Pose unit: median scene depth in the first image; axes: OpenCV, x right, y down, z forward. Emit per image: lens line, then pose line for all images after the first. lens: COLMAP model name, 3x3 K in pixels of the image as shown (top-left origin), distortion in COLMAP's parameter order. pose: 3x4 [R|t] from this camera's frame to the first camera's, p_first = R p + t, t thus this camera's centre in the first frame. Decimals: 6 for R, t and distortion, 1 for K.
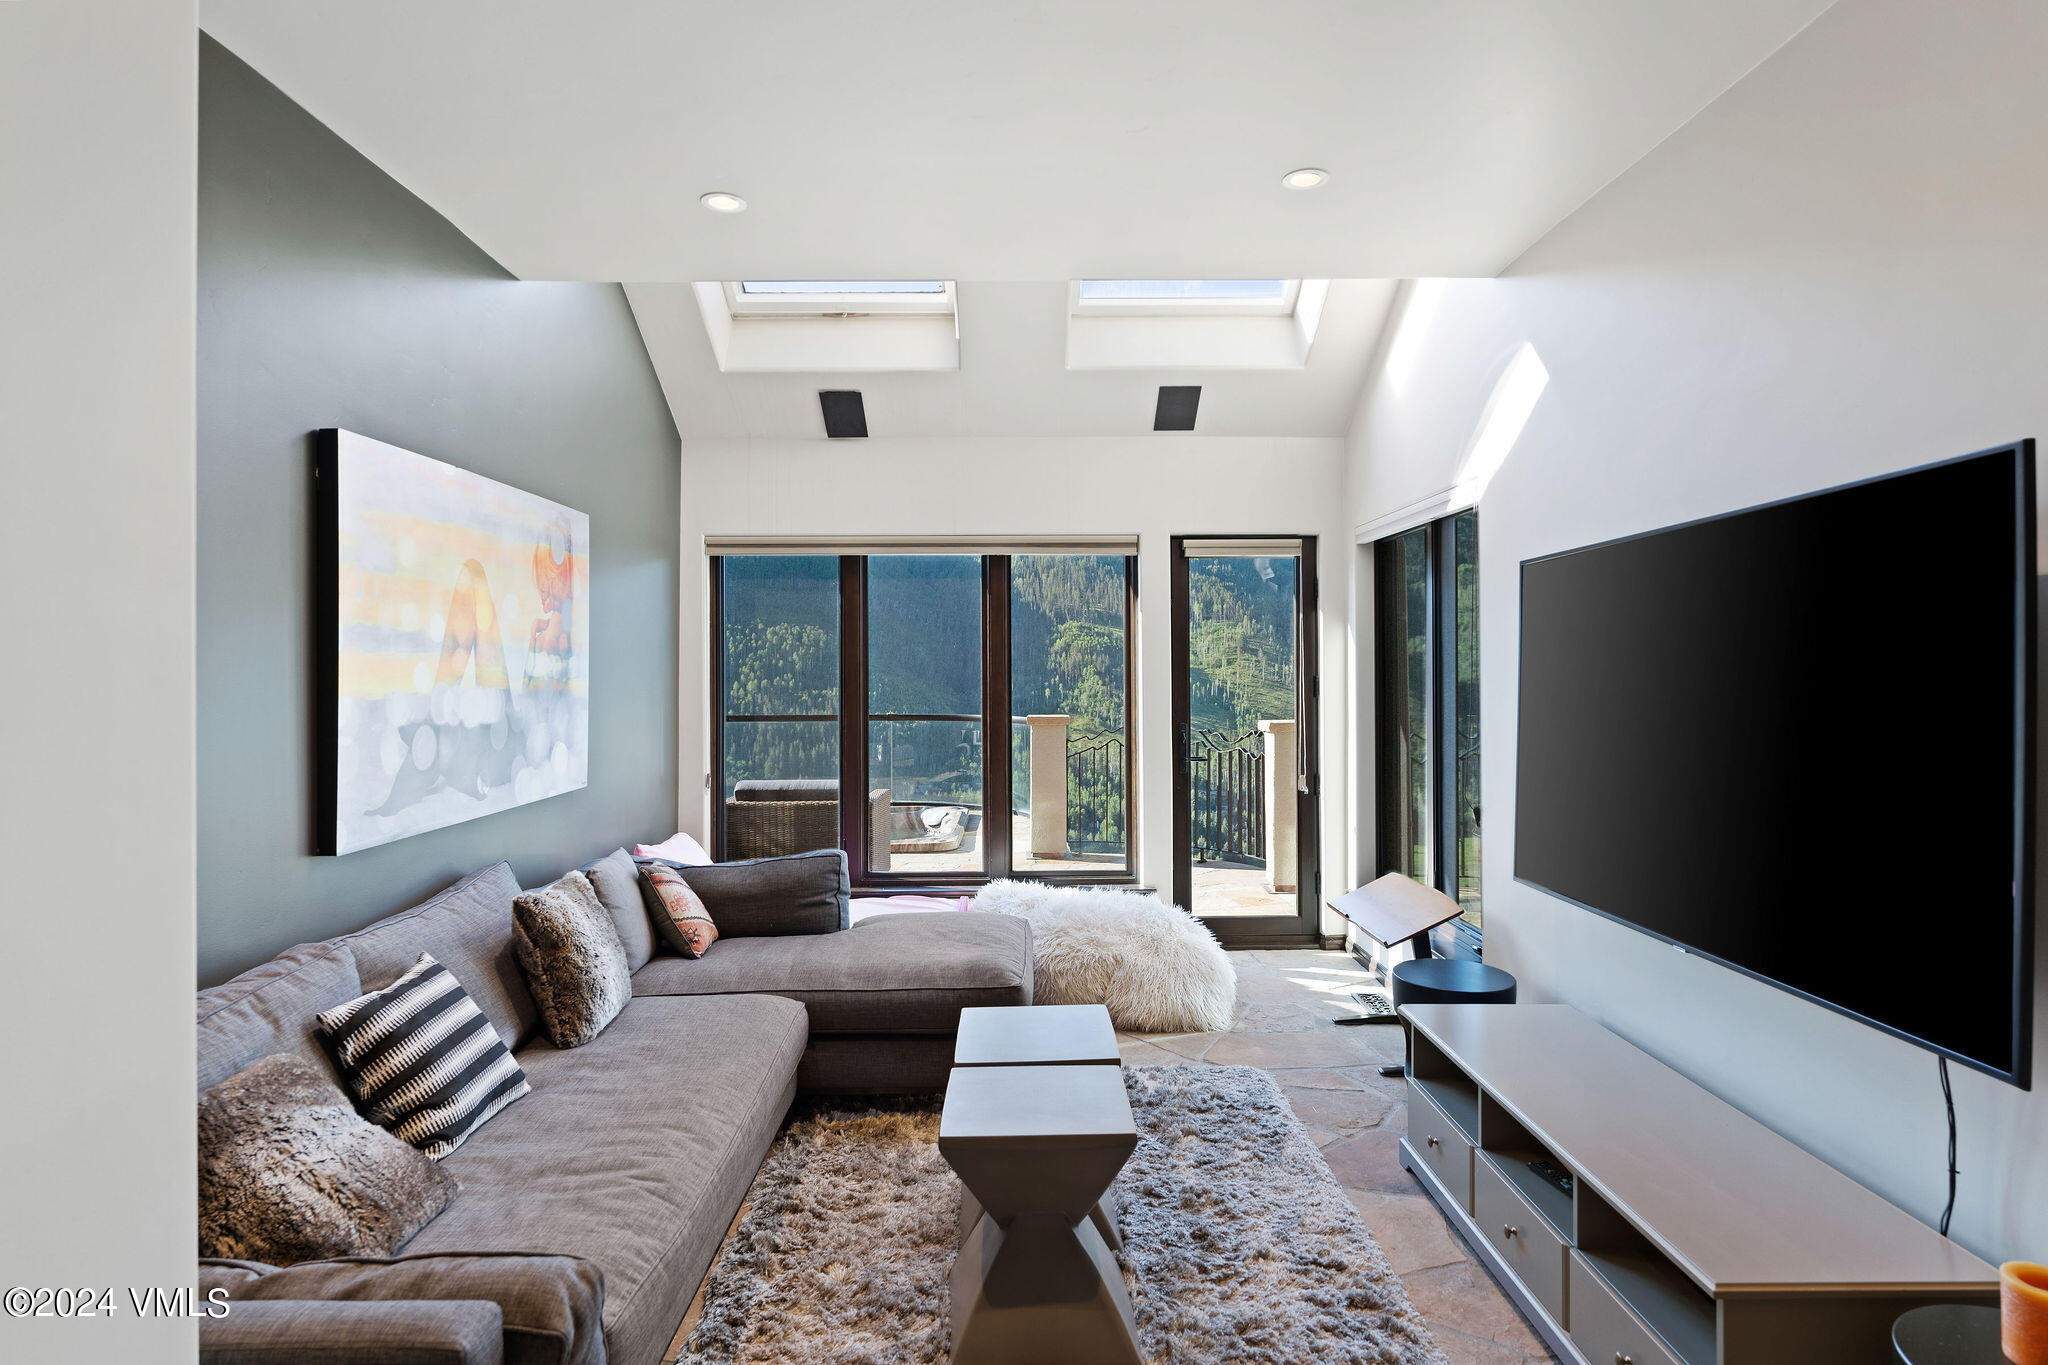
lens RADIAL K [[1105.2, 0, 1022.3], [0, 1105.2, 663.7], [0, 0, 1]] dist [-0.003026, 0.001160]
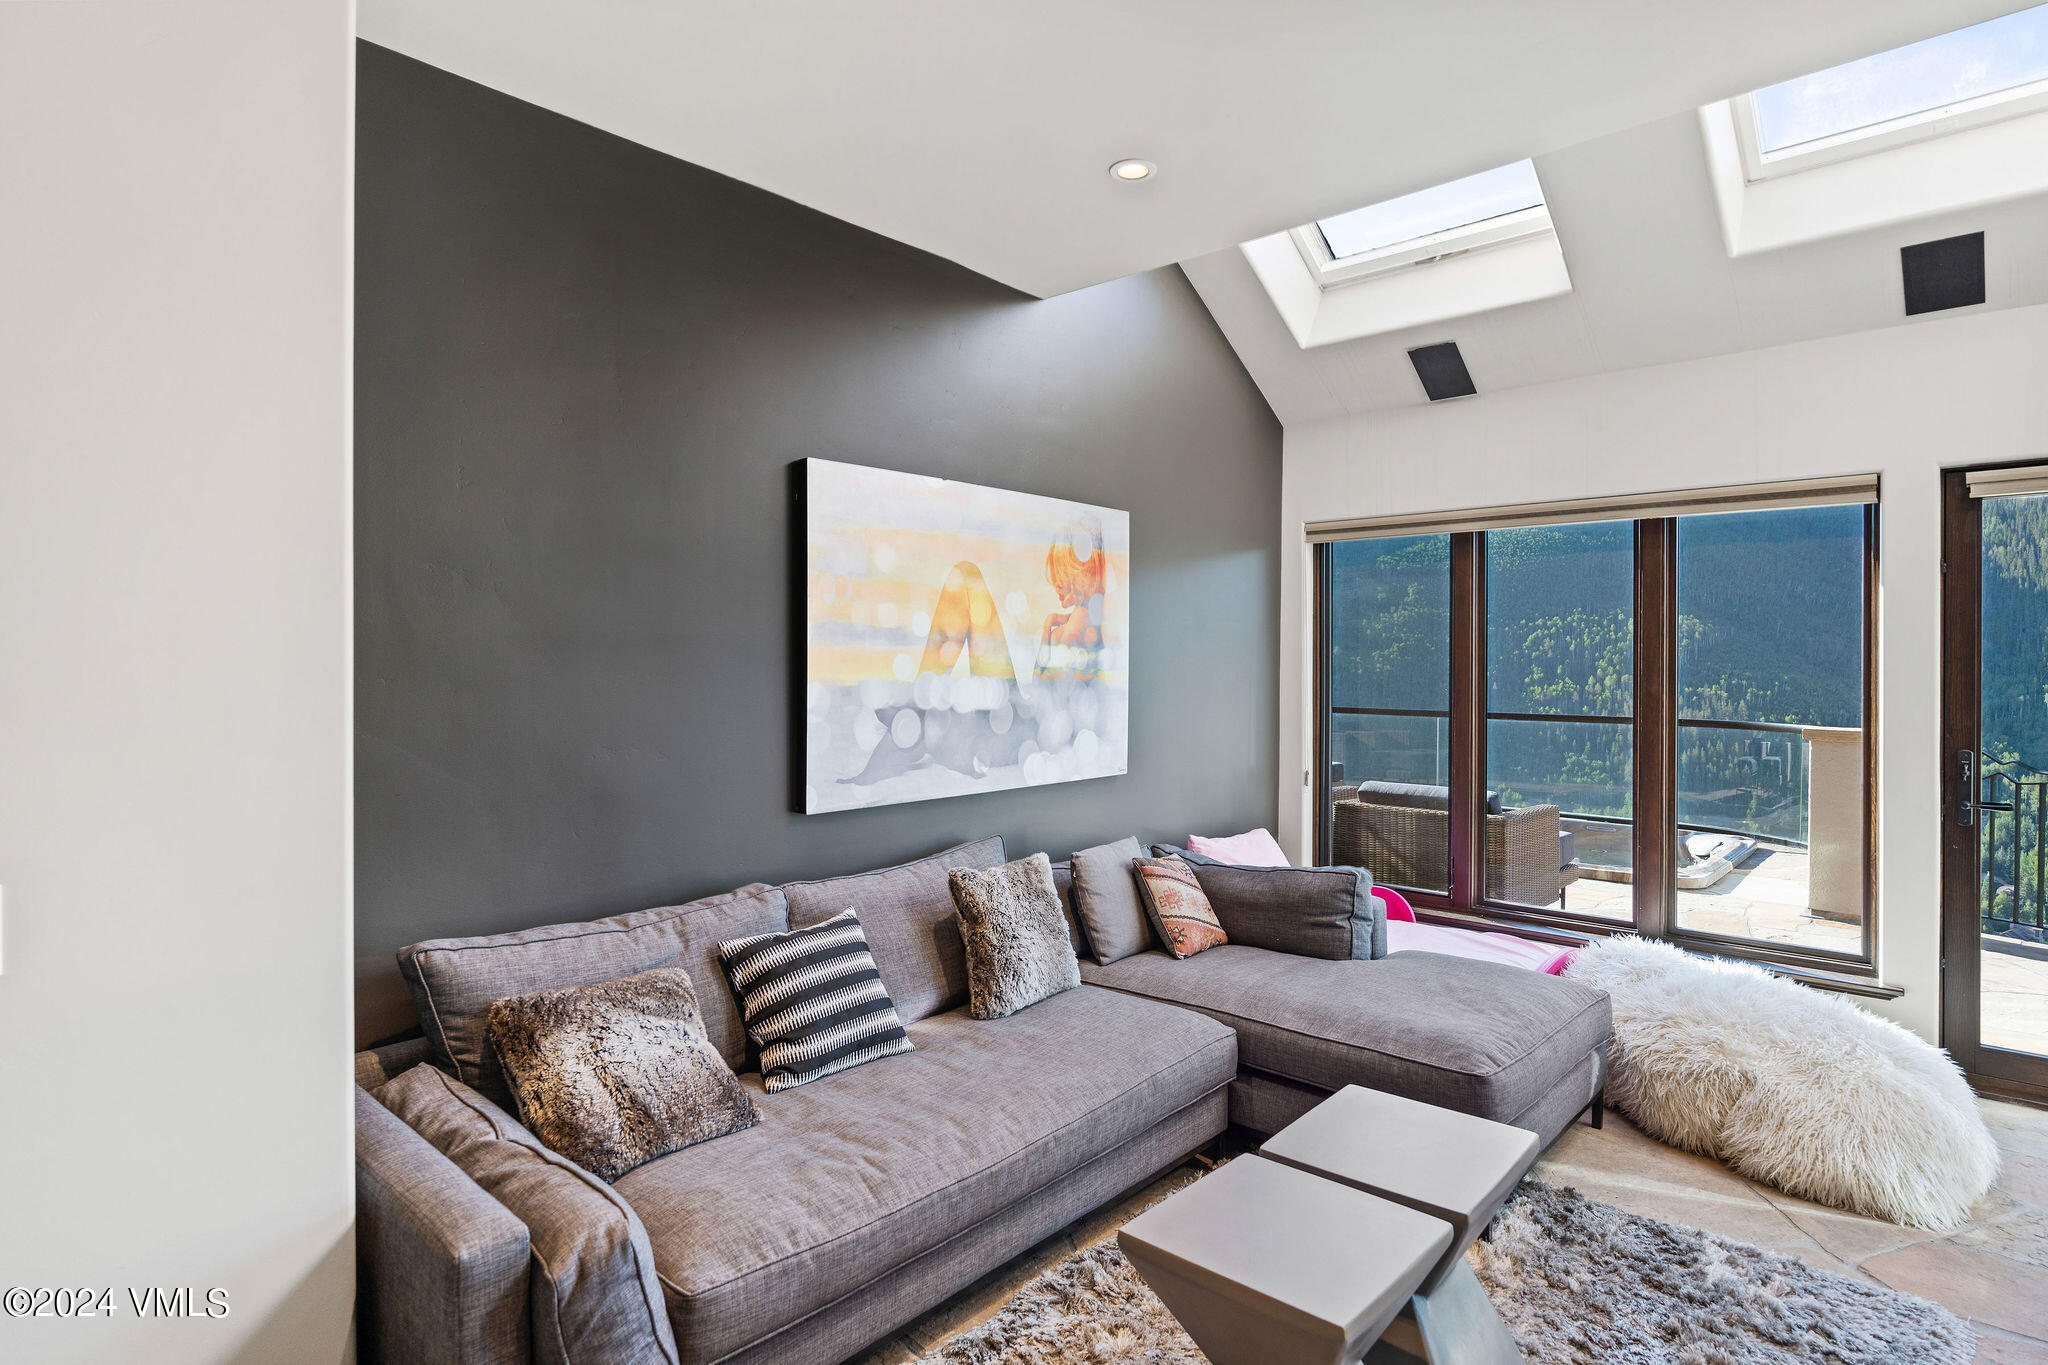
lens RADIAL K [[1074.1, 0, 1024.9], [0, 1074.1, 666.1], [0, 0, 1]] dist [-0.000874, 0.001186]
pose [[0.736241, 0.011471, -0.676622, 0.259317], [-0.005097, 0.999922, 0.011406, -0.001521], [0.676700, -0.004949, 0.736242, 0.226936]]
